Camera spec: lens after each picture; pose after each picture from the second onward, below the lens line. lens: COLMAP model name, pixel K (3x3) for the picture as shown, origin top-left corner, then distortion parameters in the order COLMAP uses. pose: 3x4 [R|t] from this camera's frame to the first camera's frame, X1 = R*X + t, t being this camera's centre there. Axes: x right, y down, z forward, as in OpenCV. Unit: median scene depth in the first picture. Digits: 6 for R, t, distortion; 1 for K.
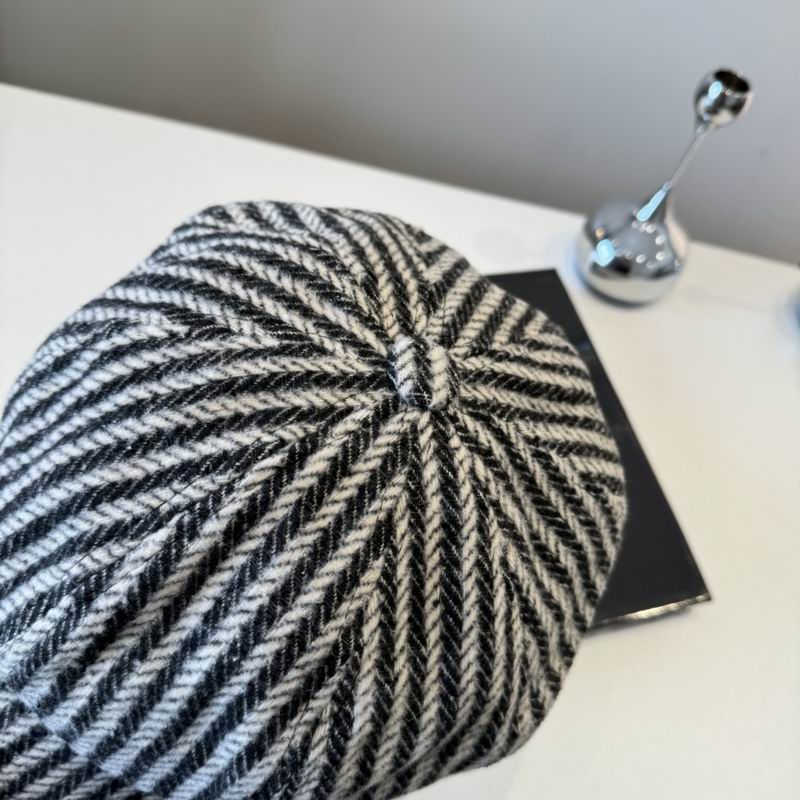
lens RADIAL K [[788.5, 0, 403.5], [0, 788.5, 379.8], [0, 0, 1]] dist [-0.007330, -0.137410]
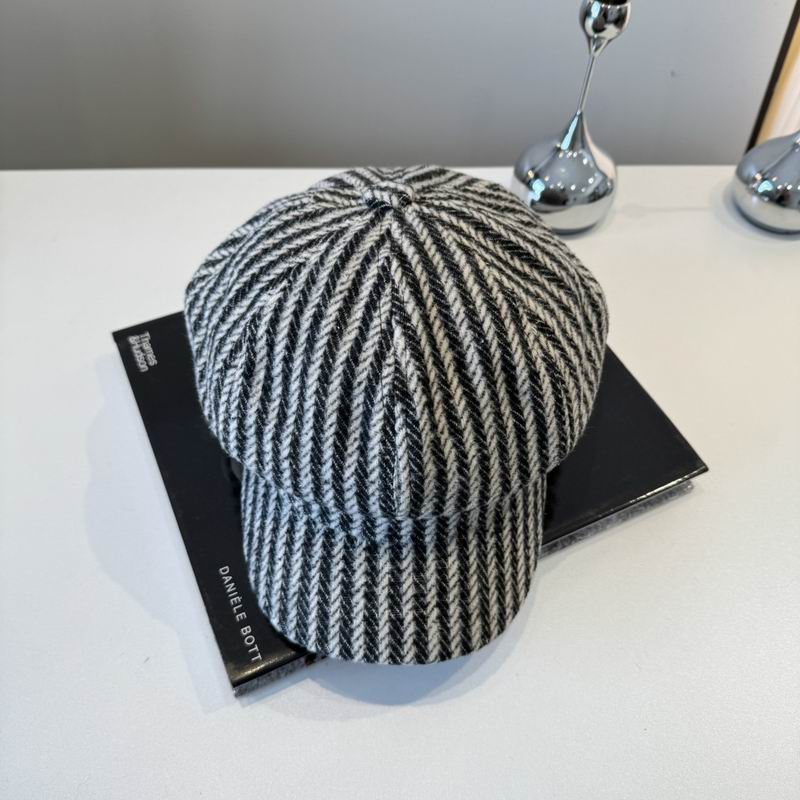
lens RADIAL K [[789.4, 0, 401.2], [0, 789.4, 388.9], [0, 0, 1]] dist [-0.063866, -0.024435]
pose [[0.547813, -0.793477, 0.265133, -0.787852], [0.814800, 0.577913, 0.046021, 0.184879], [-0.189740, 0.190819, 0.963113, -0.531376]]
